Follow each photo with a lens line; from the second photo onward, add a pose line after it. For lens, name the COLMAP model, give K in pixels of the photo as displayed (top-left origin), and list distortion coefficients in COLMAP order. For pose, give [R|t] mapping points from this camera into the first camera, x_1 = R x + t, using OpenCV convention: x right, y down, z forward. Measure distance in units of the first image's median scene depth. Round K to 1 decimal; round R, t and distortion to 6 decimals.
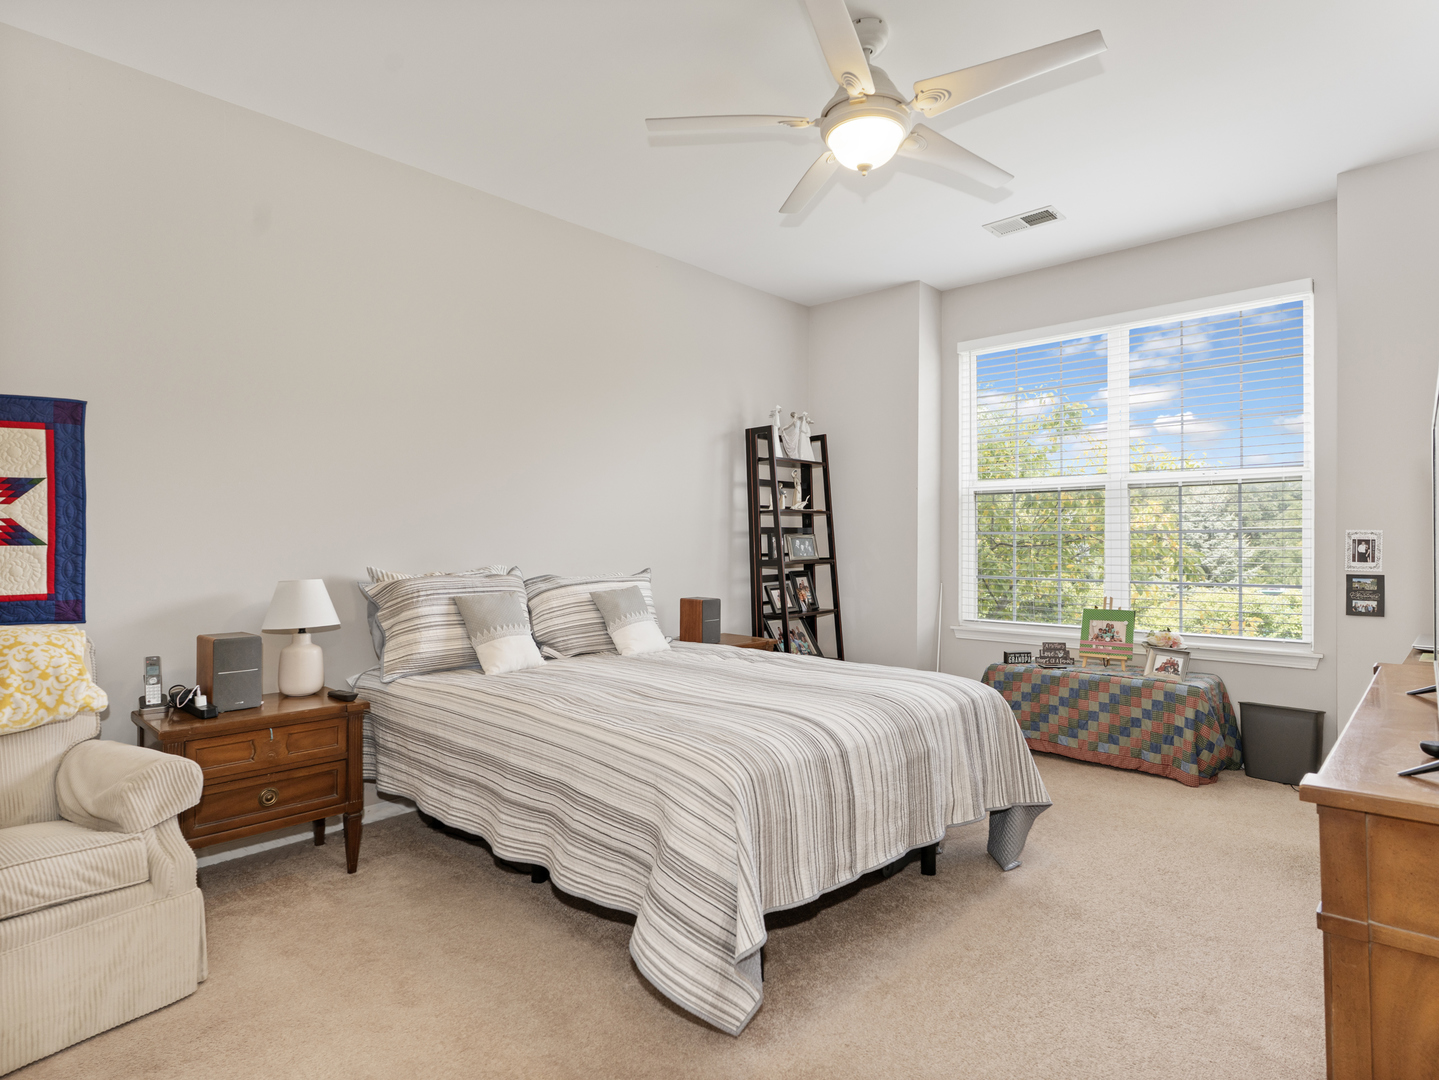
lens RADIAL K [[772.4, 0, 717.2], [0, 772.4, 543.5], [0, 0, 1]] dist [0.006104, 0.001653]
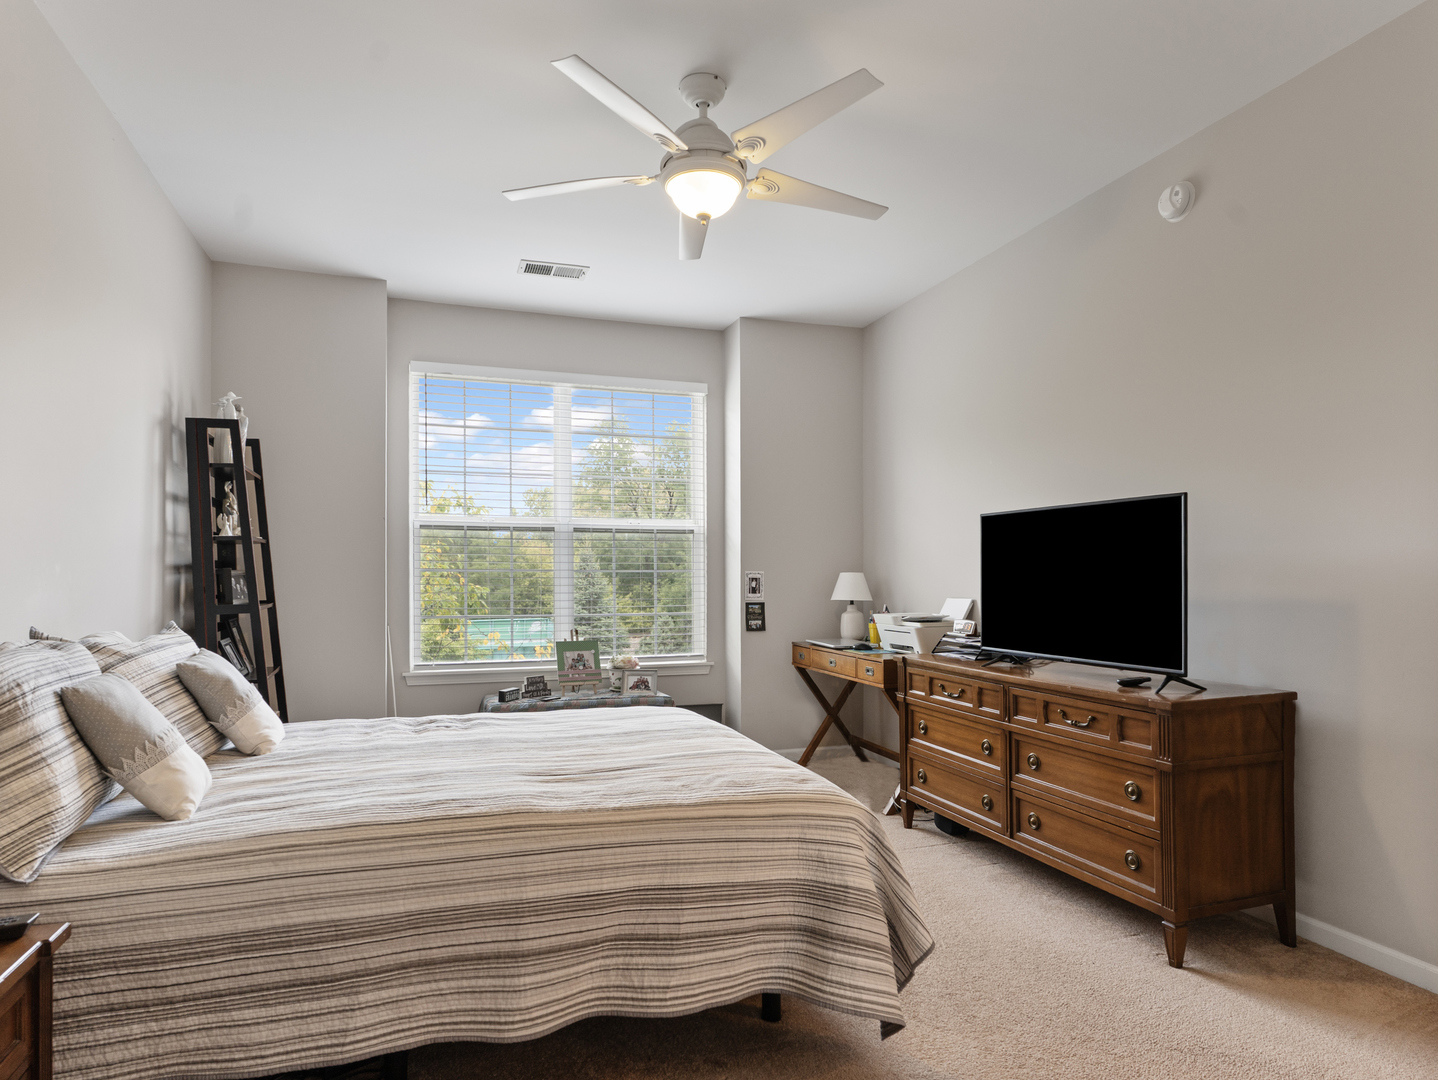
lens RADIAL K [[826.0, 0, 717.0], [0, 826.0, 580.8], [0, 0, 1]] dist [0.001173, 0.000037]
pose [[0.486901, -0.002480, 0.873454, -0.536123], [0.002735, 0.999995, 0.001314, -0.001942], [-0.873453, 0.001749, 0.486905, 0.316038]]
